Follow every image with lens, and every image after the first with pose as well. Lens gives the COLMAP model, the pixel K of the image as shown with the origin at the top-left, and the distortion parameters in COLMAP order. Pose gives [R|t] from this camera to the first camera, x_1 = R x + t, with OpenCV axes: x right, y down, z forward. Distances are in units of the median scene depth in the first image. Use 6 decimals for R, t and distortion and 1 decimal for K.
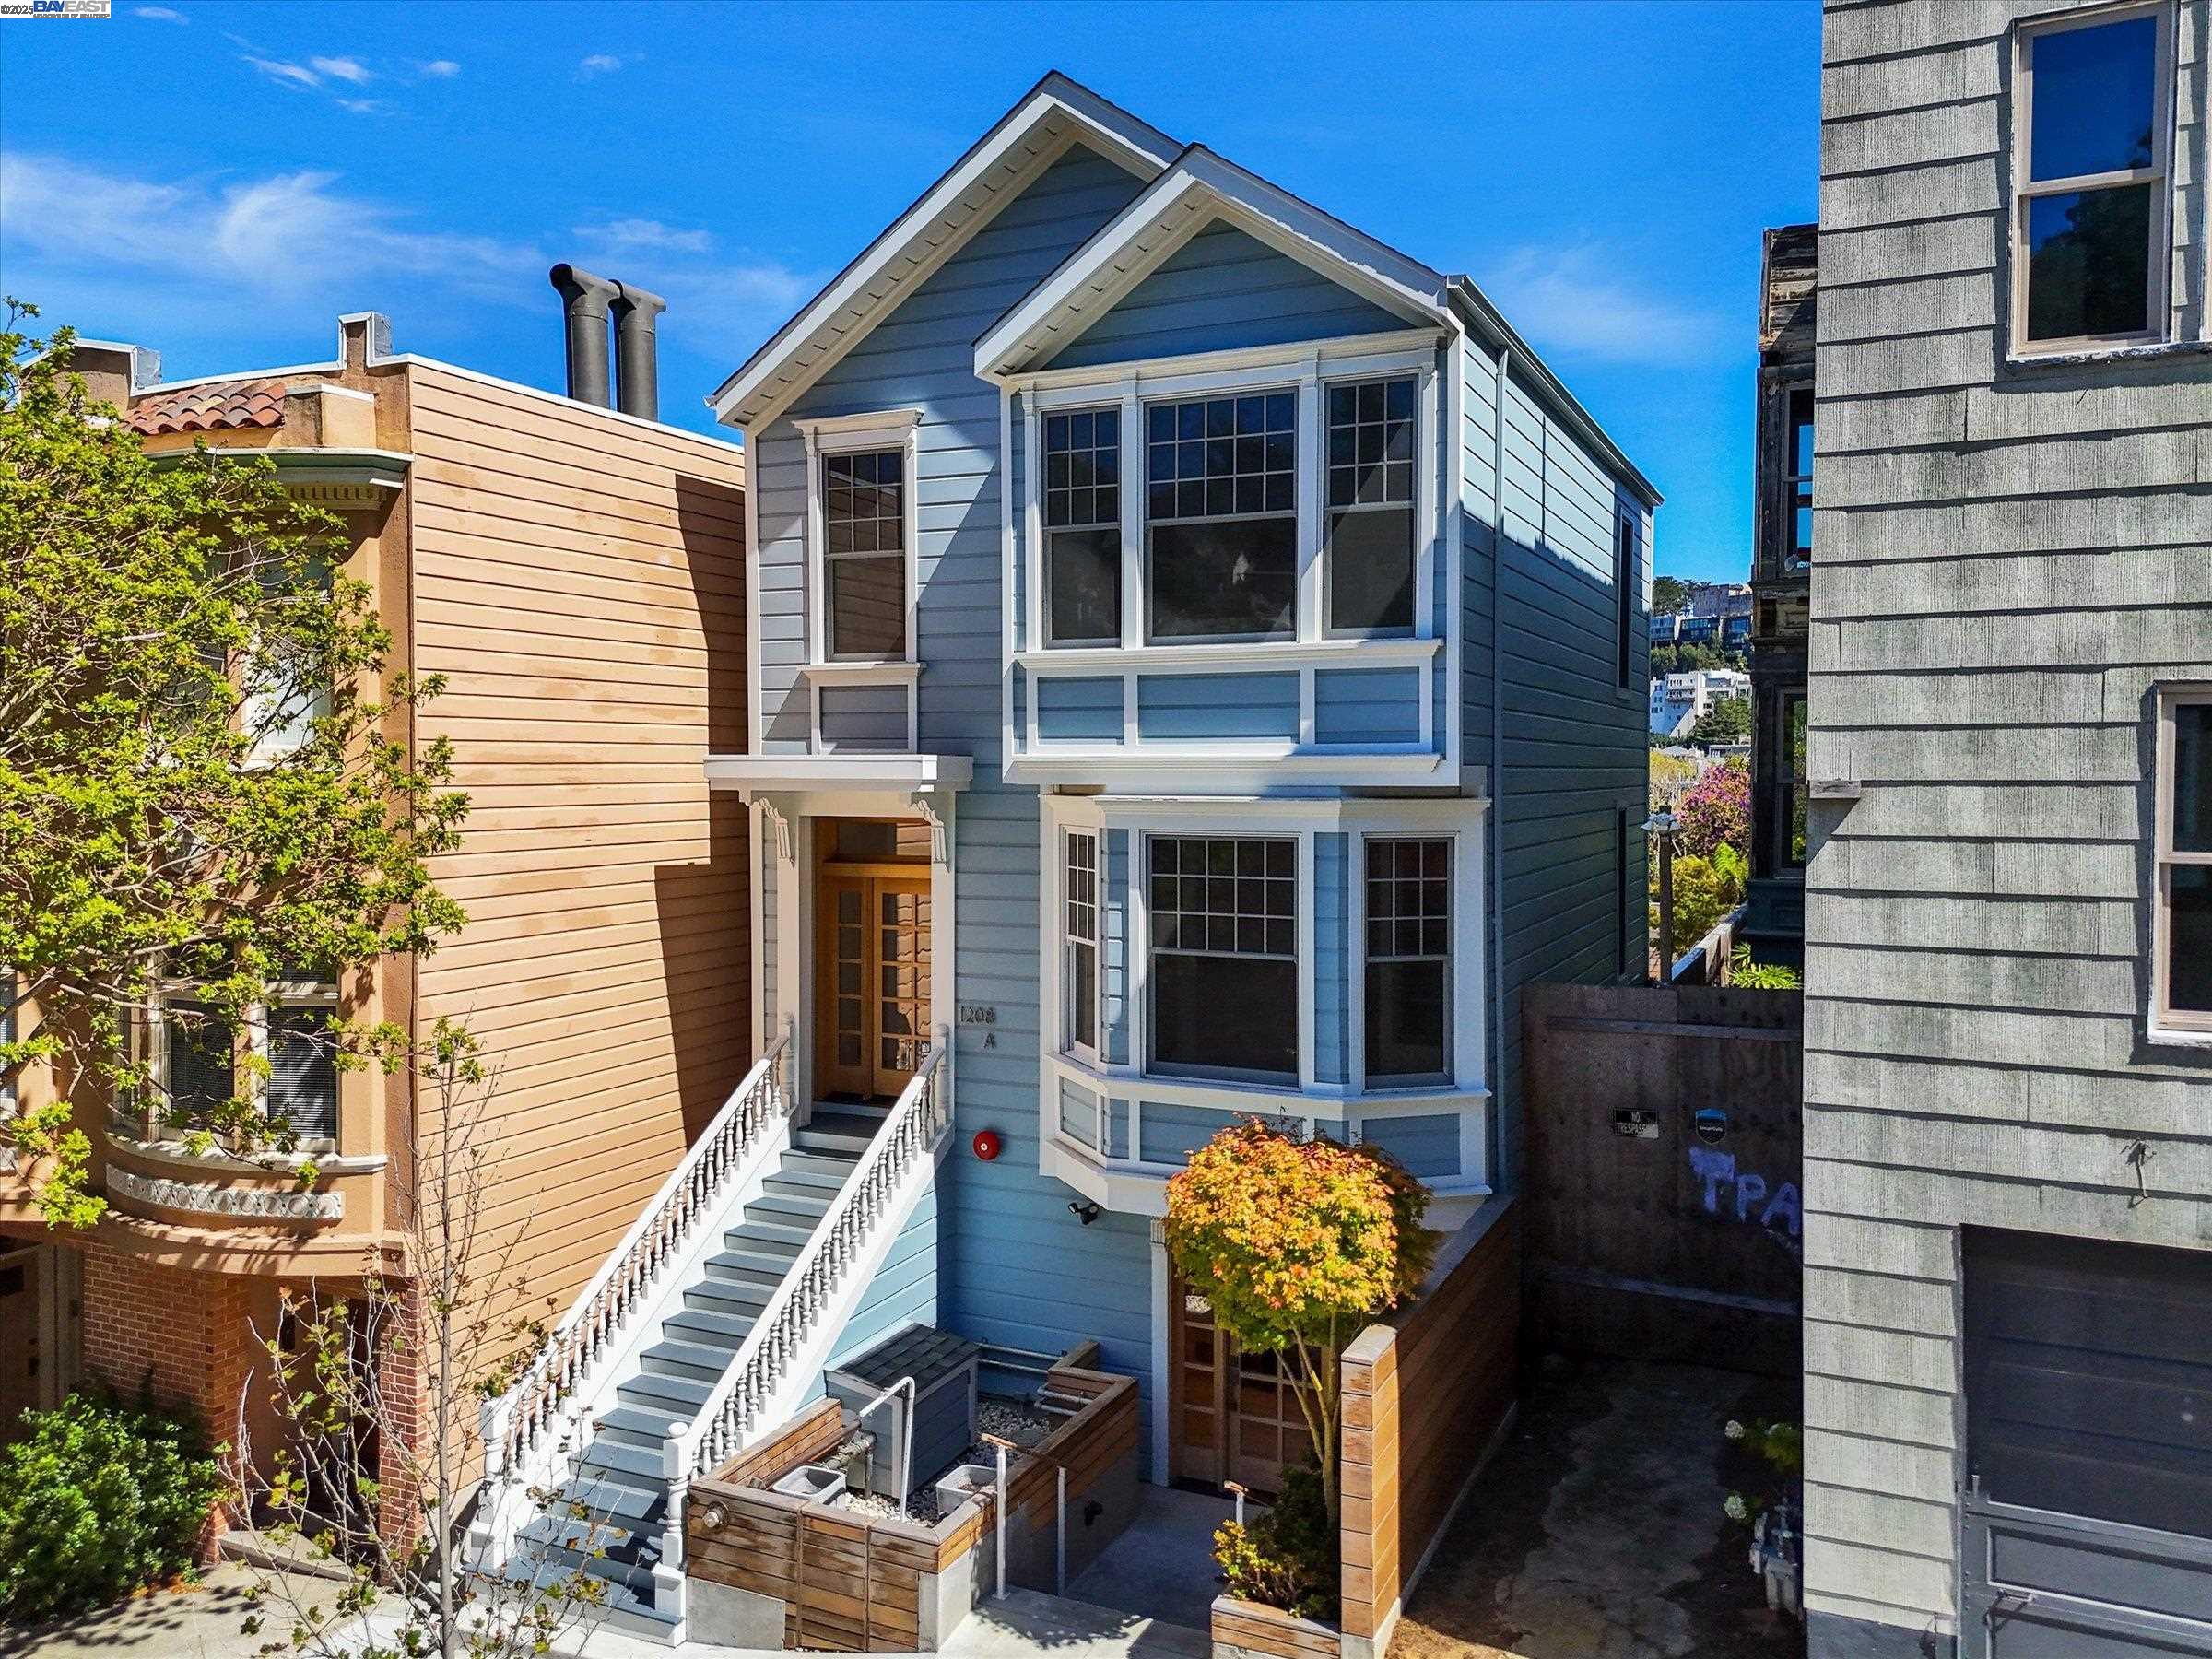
lens RADIAL K [[1709.4, 0, 1106.0], [0, 1709.4, 829.5], [0, 0, 1]] dist [0.027458, 0.000504]
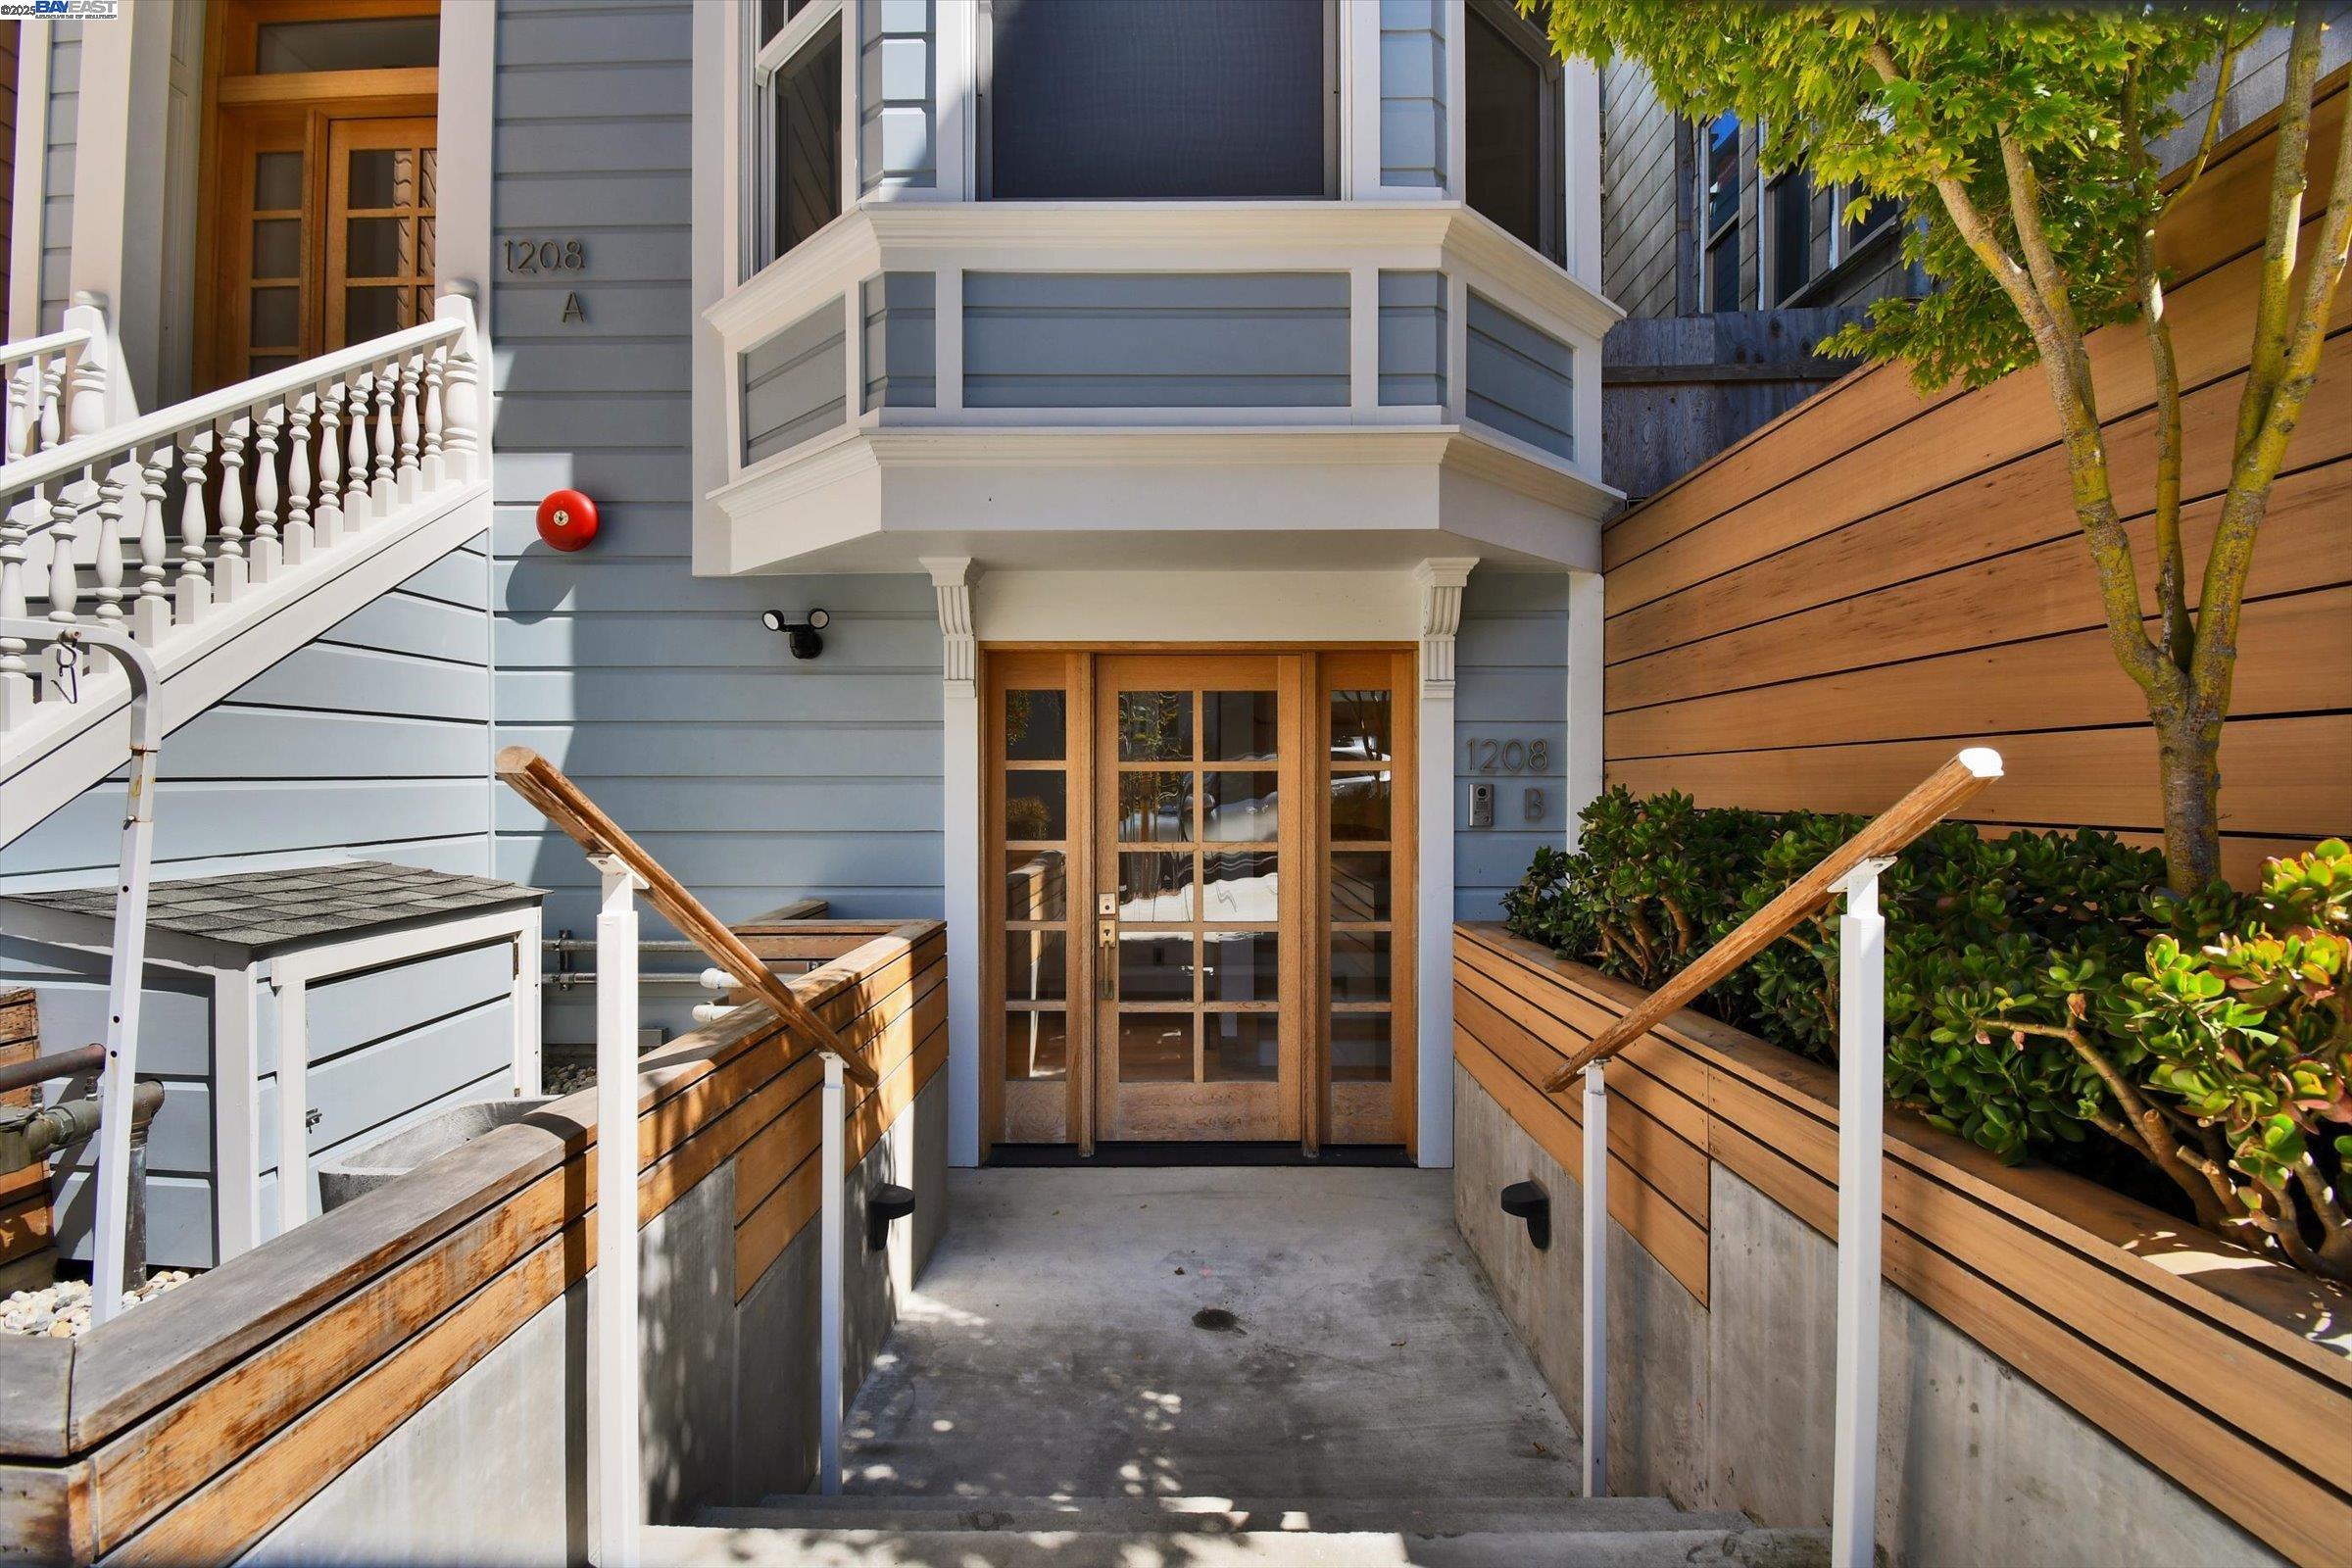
lens RADIAL K [[1076.8, 0, 1182.7], [0, 1076.8, 798.8], [0, 0, 1]] dist [0.003881, -0.008840]
pose [[0.909231, -0.009283, 0.416189, -0.044334], [0.017354, 0.999727, -0.015615, 0.304394], [-0.415931, 0.021420, 0.909144, 0.738545]]
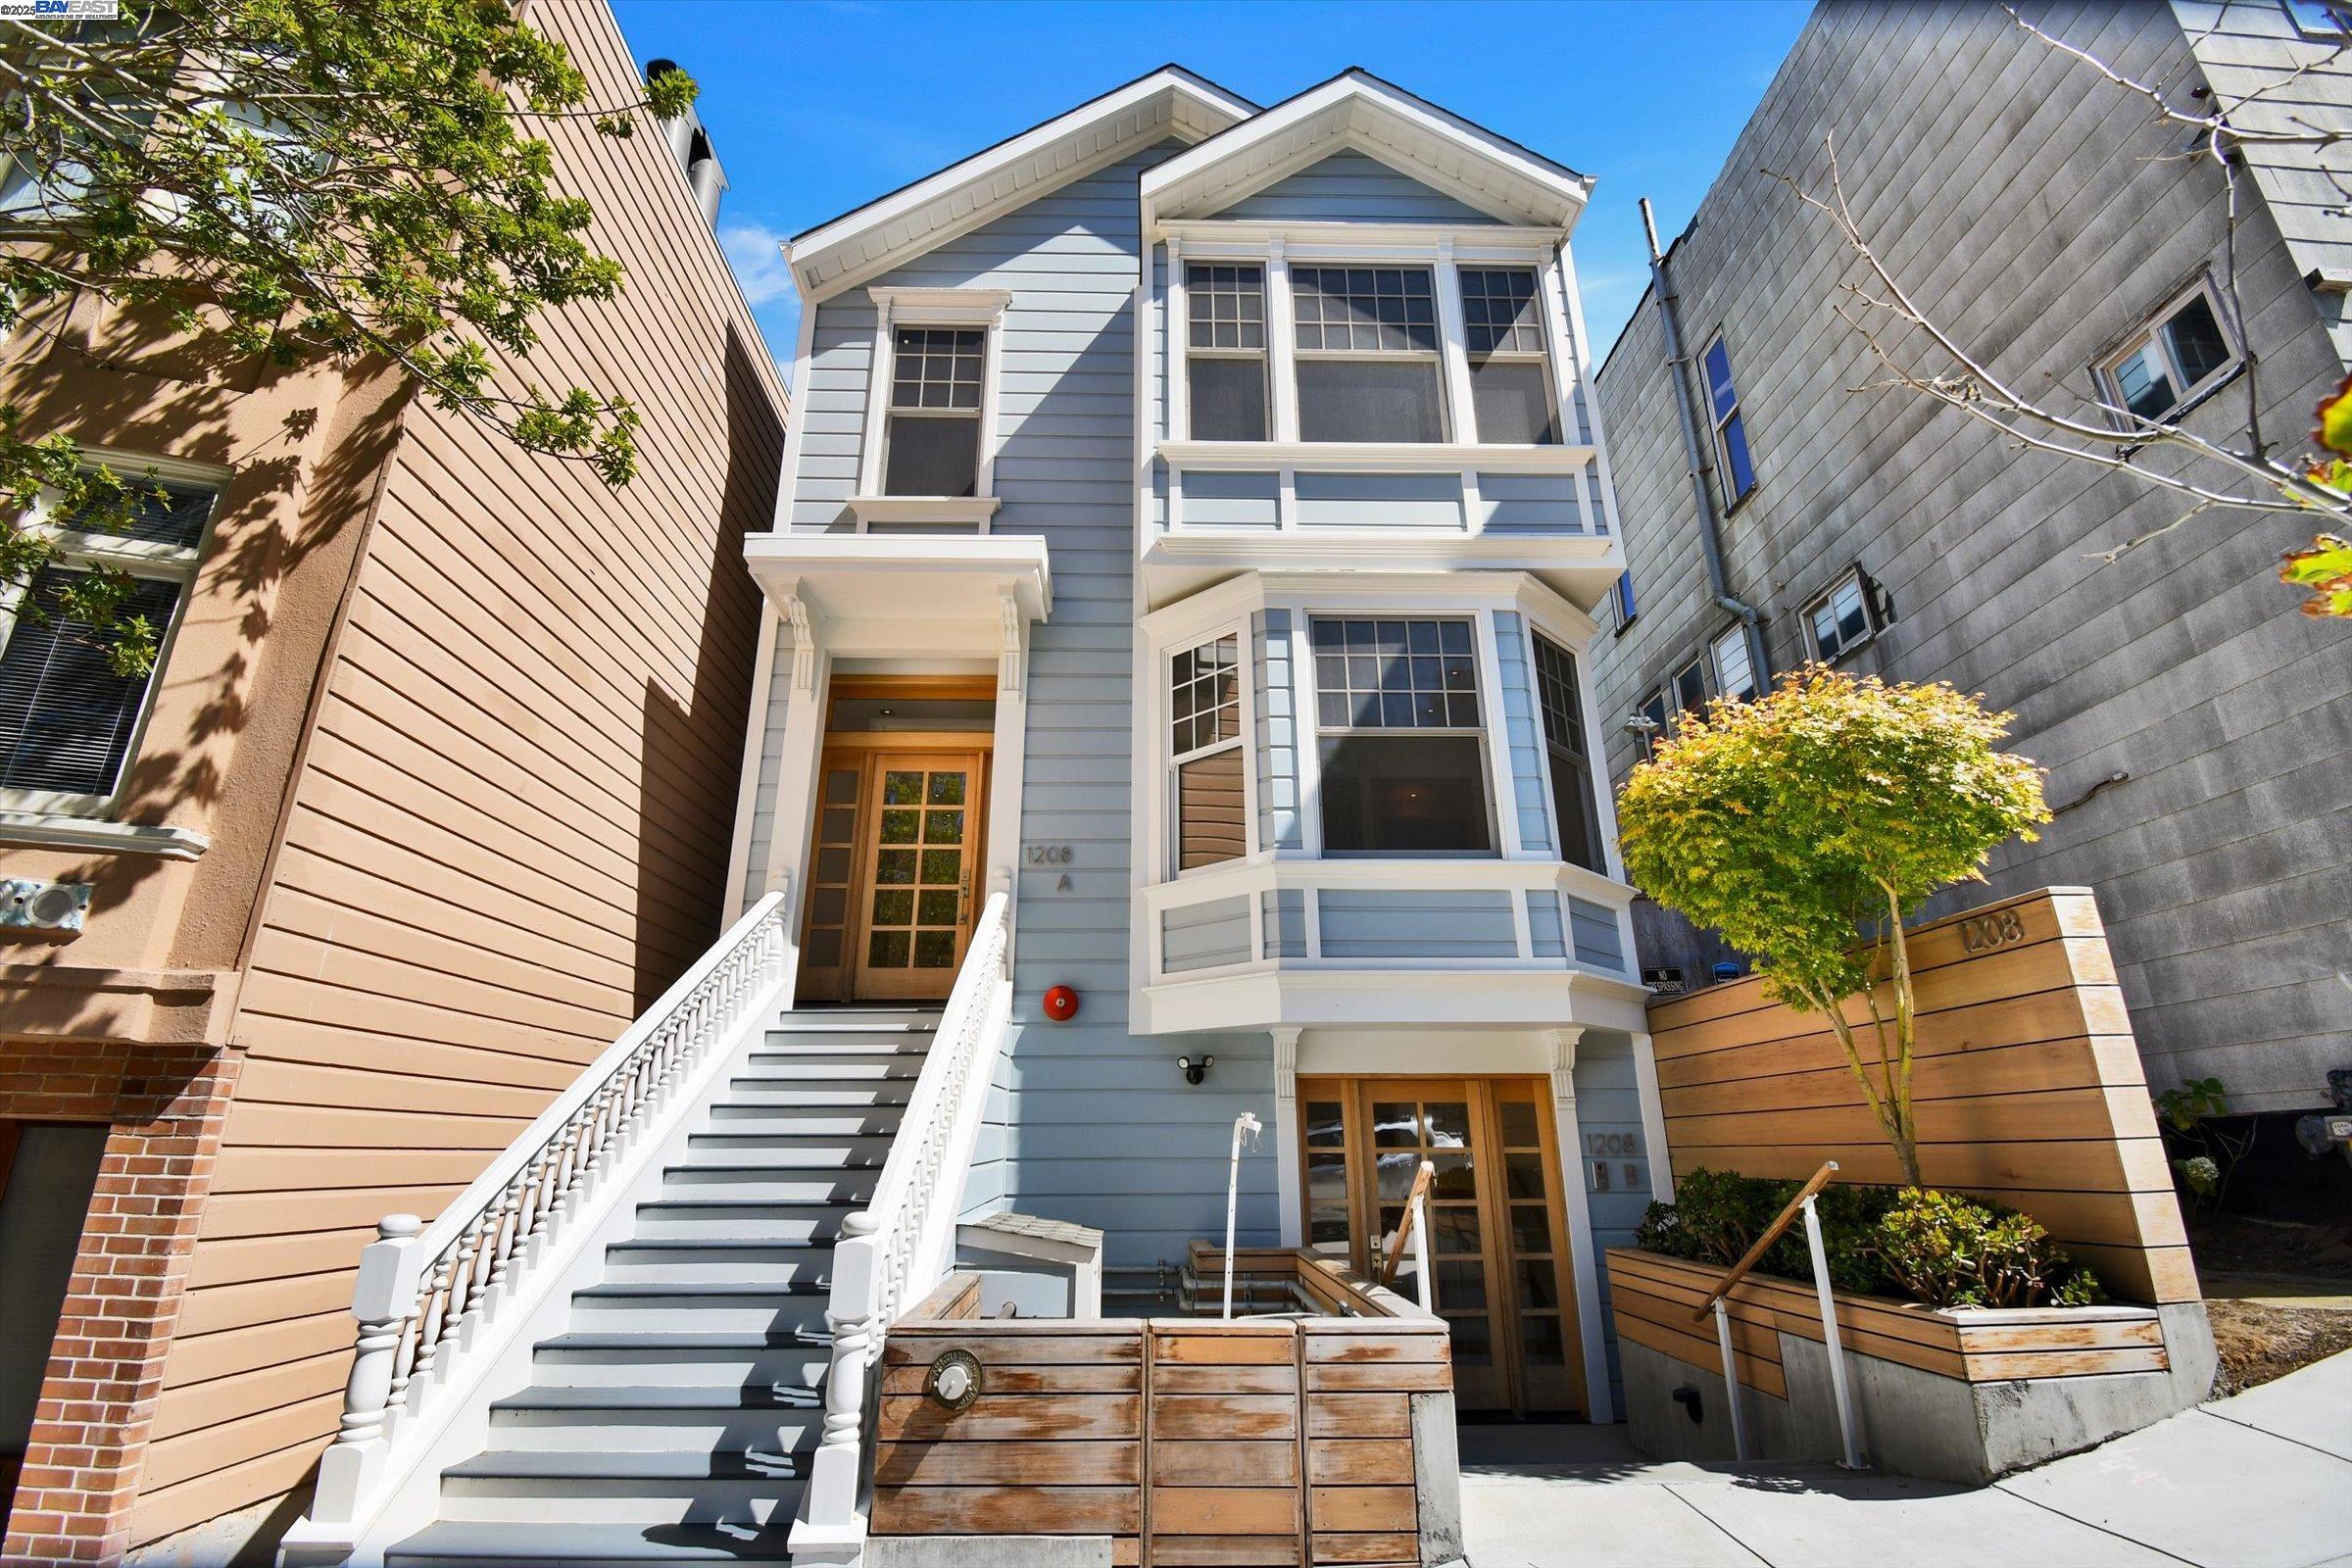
lens RADIAL K [[1075.6, 0, 1176.6], [0, 1075.6, 773.9], [0, 0, 1]] dist [0.004172, -0.000019]
pose [[0.897206, 0.139602, 0.418965, -0.286441], [0.021033, 0.934135, -0.356300, 0.302677], [-0.441110, 0.328487, 0.835176, 0.561477]]
